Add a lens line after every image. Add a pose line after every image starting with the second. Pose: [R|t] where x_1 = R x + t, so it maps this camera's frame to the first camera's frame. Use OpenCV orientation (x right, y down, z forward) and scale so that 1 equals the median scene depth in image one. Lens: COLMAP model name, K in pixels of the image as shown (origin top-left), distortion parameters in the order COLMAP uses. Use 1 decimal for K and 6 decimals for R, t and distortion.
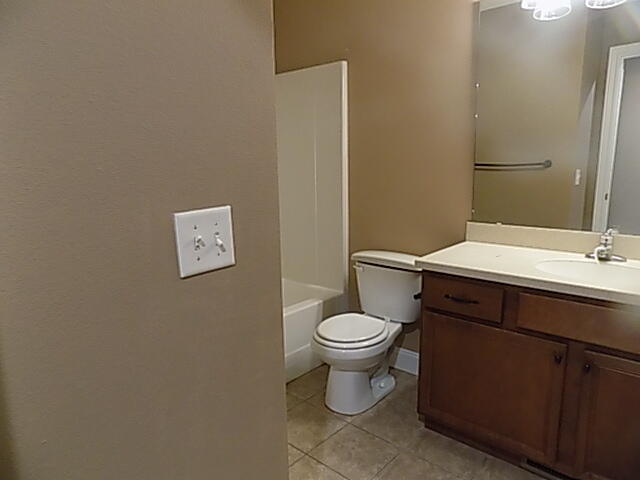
lens RADIAL K [[470.3, 0, 320.0], [0, 470.3, 240.0], [0, 0, 1]] dist [-0.007479, -0.004896]
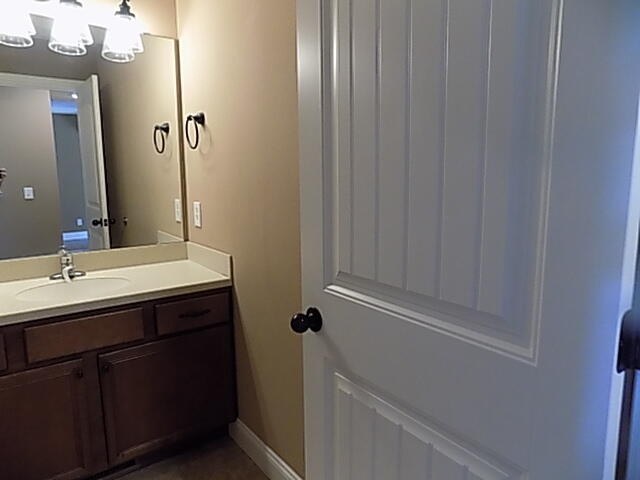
lens RADIAL K [[427.4, 0, 317.0], [0, 427.4, 237.1], [0, 0, 1]] dist [-0.091455, 0.096164]
pose [[0.210474, -0.129677, 0.968961, -0.252847], [0.184173, 0.978675, 0.090971, -0.038158], [-0.960094, 0.159310, 0.229868, 0.203478]]
